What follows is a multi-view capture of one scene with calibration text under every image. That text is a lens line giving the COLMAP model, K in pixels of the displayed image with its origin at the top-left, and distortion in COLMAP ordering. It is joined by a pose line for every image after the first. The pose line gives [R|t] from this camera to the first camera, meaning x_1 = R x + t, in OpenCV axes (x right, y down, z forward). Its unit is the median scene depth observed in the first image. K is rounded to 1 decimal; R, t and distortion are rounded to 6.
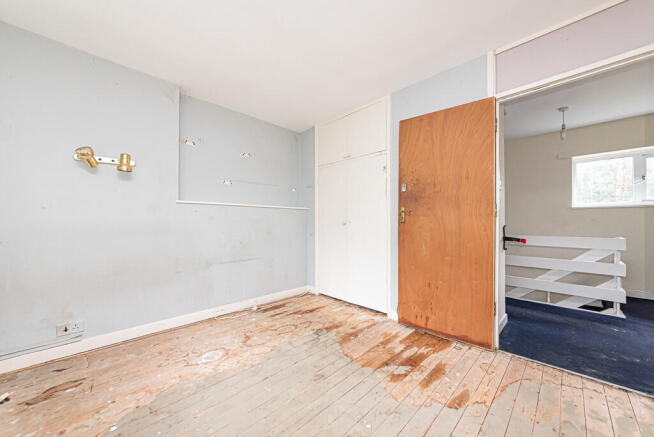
lens RADIAL K [[235.7, 0, 329.3], [0, 235.7, 221.0], [0, 0, 1]] dist [0.001932, 0.000437]
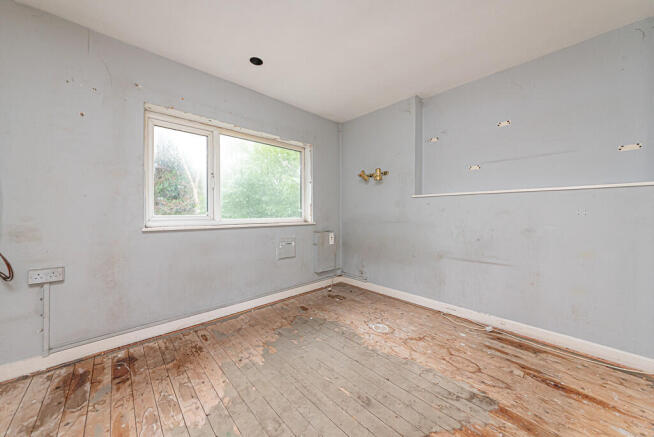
lens RADIAL K [[235.7, 0, 329.4], [0, 235.7, 213.0], [0, 0, 1]] dist [0.001932, 0.000437]
pose [[-0.011732, 0.000854, -0.999931, 0.528735], [-0.000047, 1.000000, 0.000854, -0.001099], [0.999931, 0.000057, -0.011732, 0.591513]]
